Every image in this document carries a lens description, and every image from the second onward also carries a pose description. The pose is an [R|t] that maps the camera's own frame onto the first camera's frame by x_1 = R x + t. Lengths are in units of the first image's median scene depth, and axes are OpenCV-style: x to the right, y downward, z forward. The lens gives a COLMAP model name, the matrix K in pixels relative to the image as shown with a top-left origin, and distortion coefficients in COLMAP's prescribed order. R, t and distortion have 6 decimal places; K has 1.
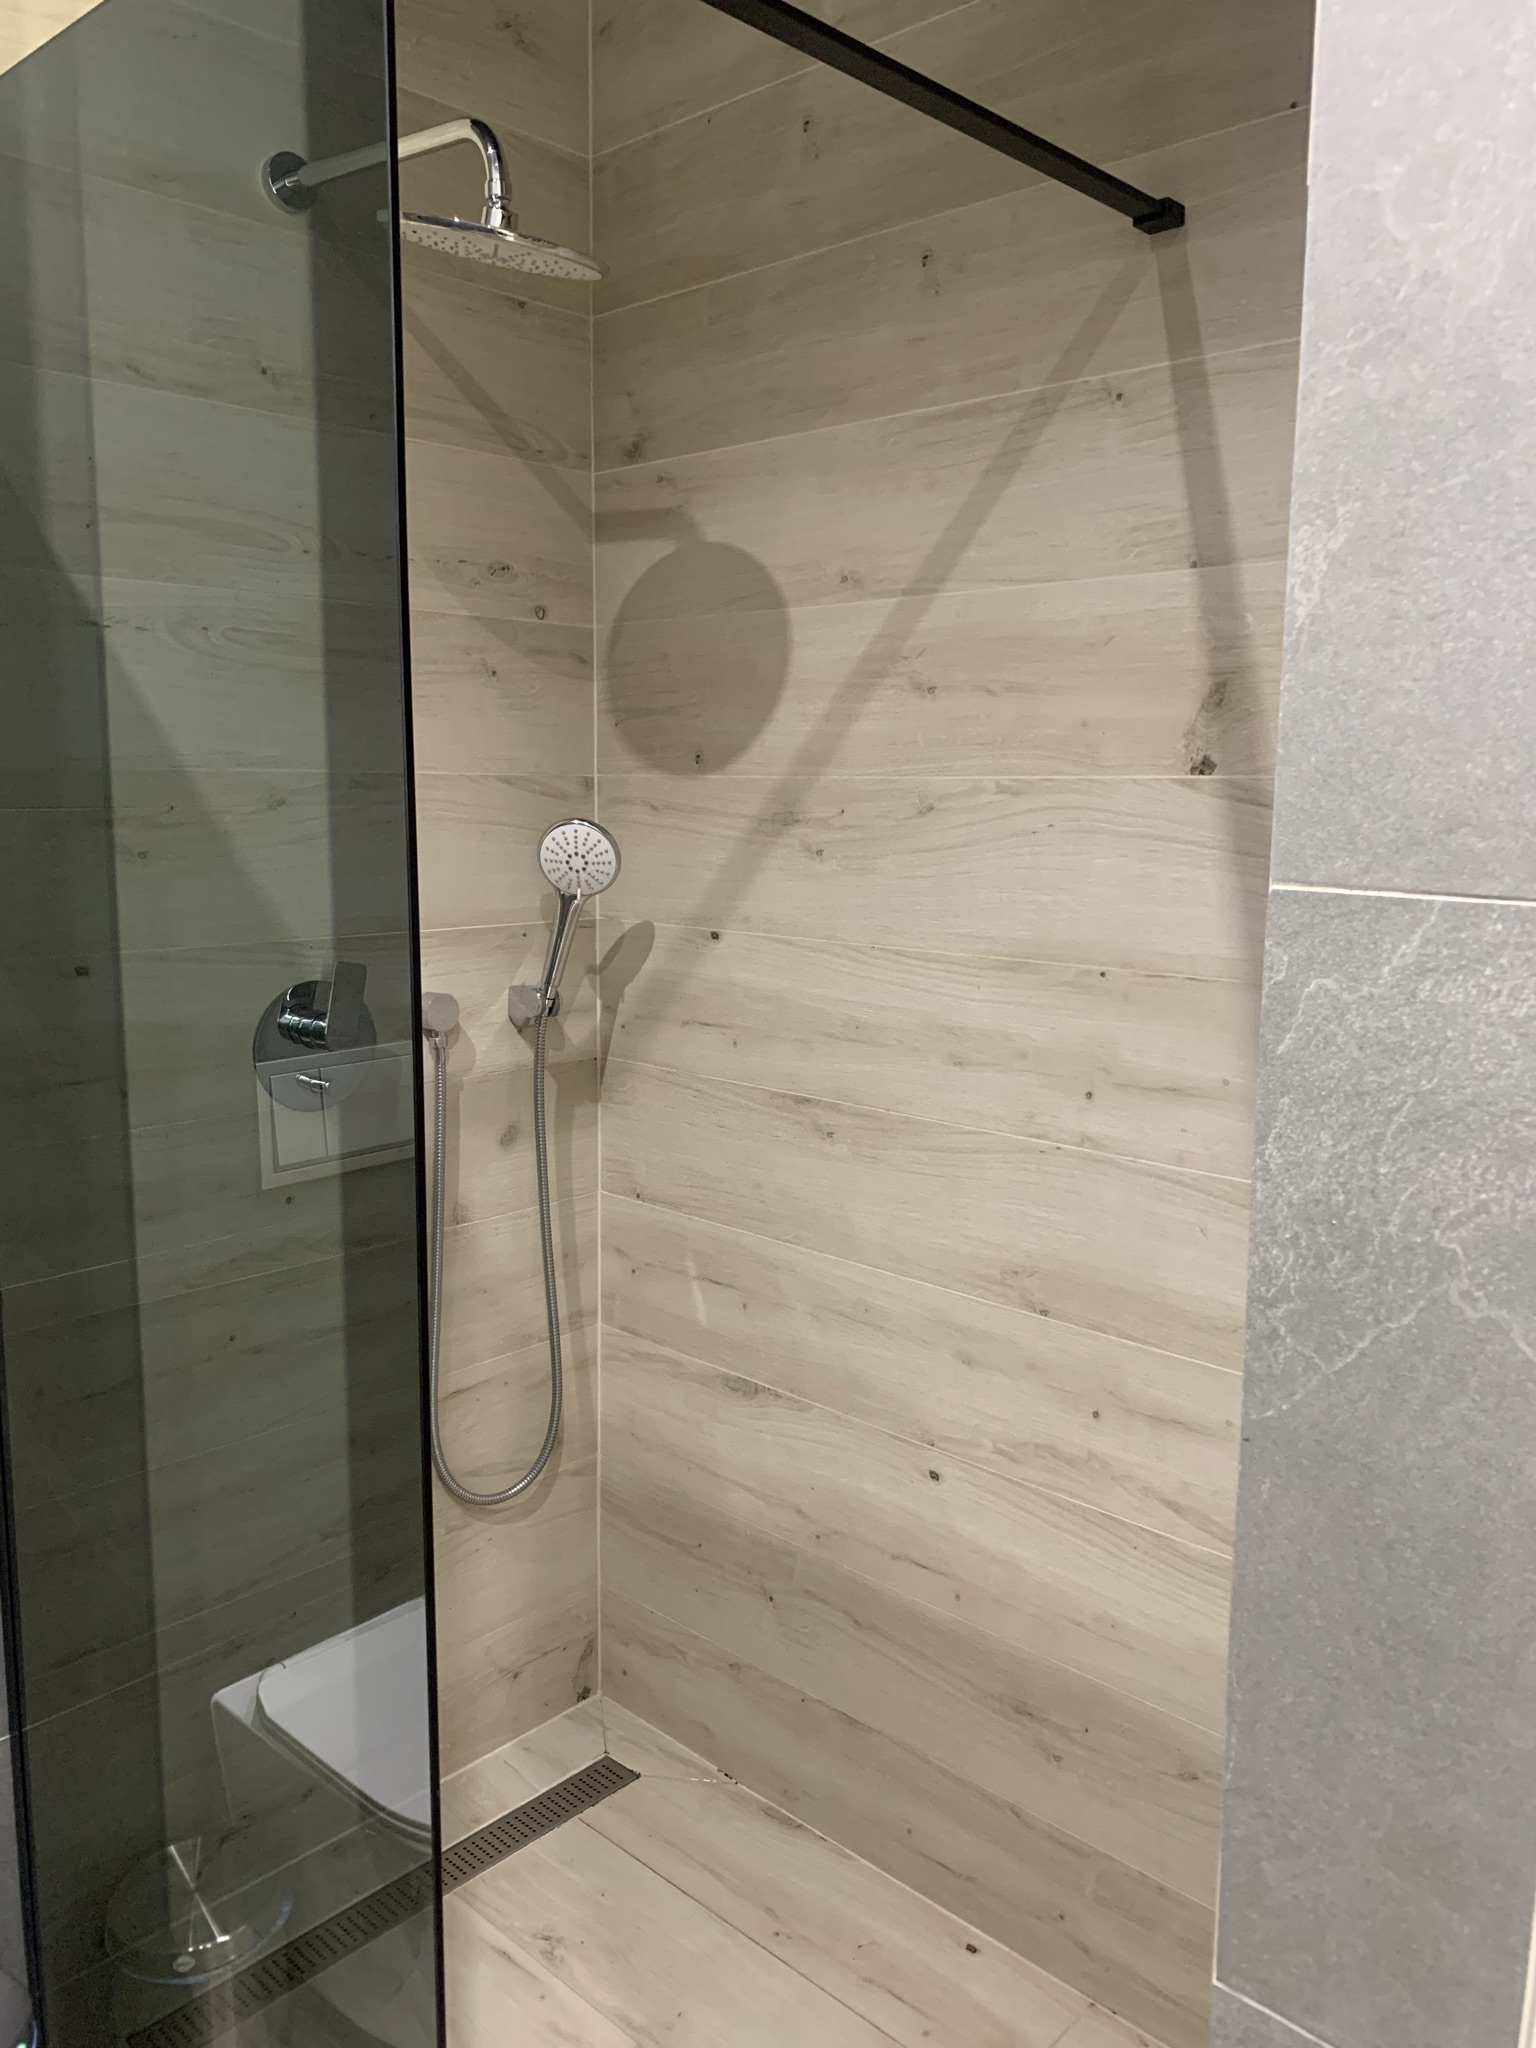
lens RADIAL K [[1563.9, 0, 769.5], [0, 1563.9, 1018.9], [0, 0, 1]] dist [0.083231, -0.139164]
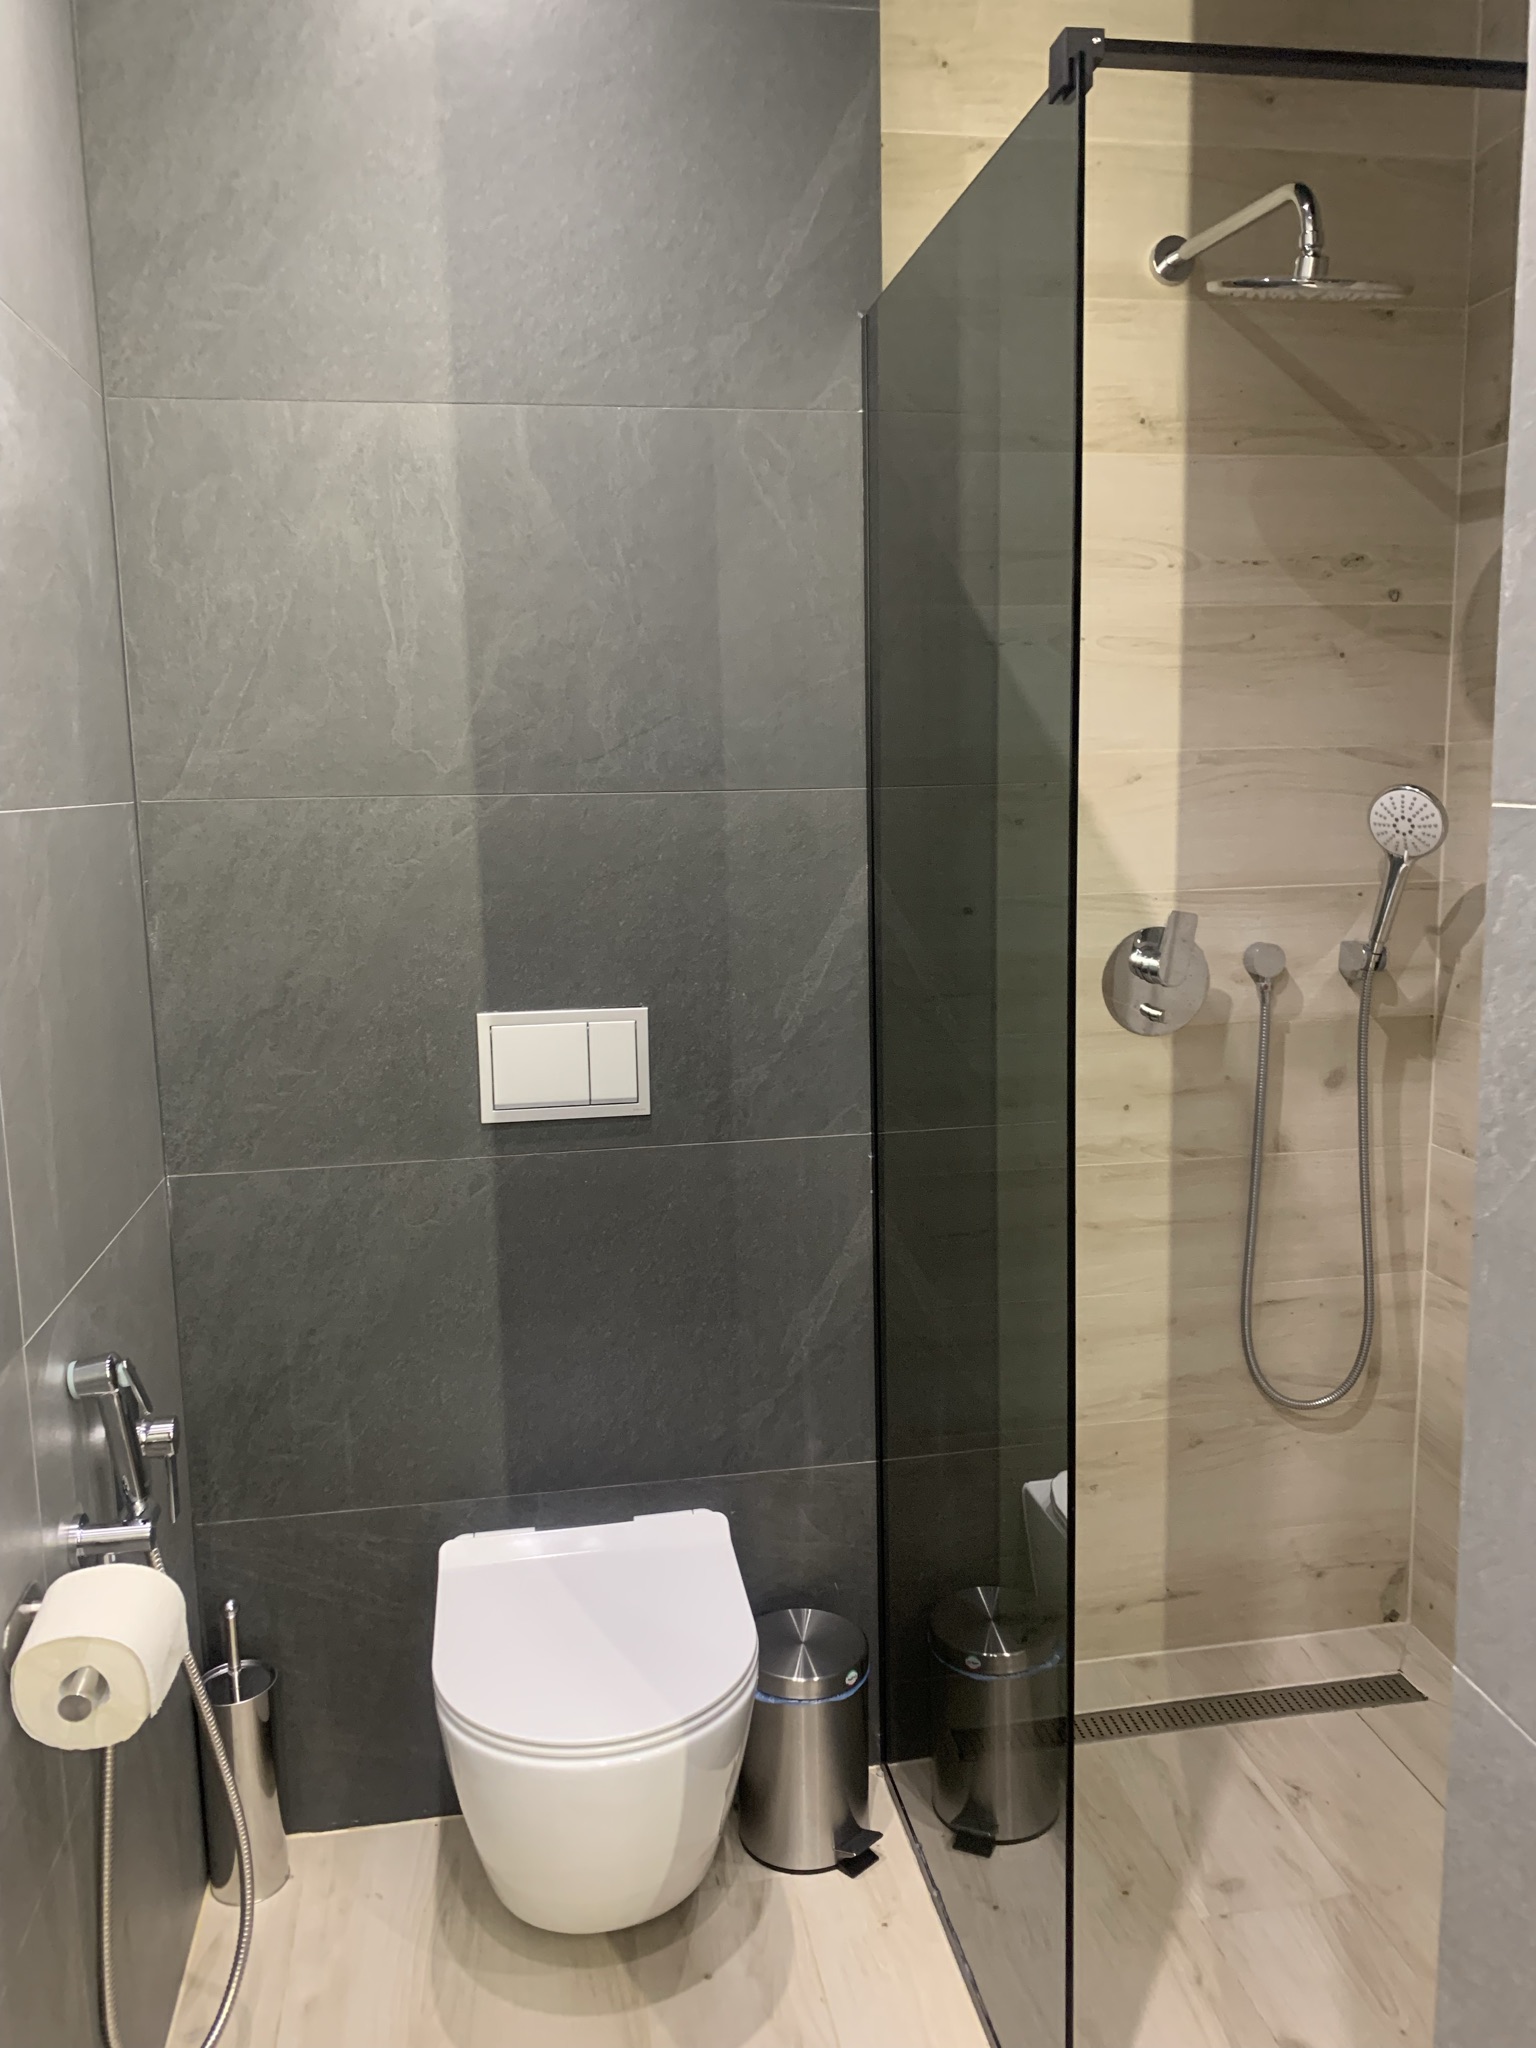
lens RADIAL K [[1543.3, 0, 768.0], [0, 1543.3, 1024.0], [0, 0, 1]] dist [0.021796, -0.007221]
pose [[0.797750, 0.070849, -0.598811, 0.171713], [-0.064811, 0.997395, 0.031665, 0.029583], [0.599495, 0.013548, 0.800264, -0.105807]]
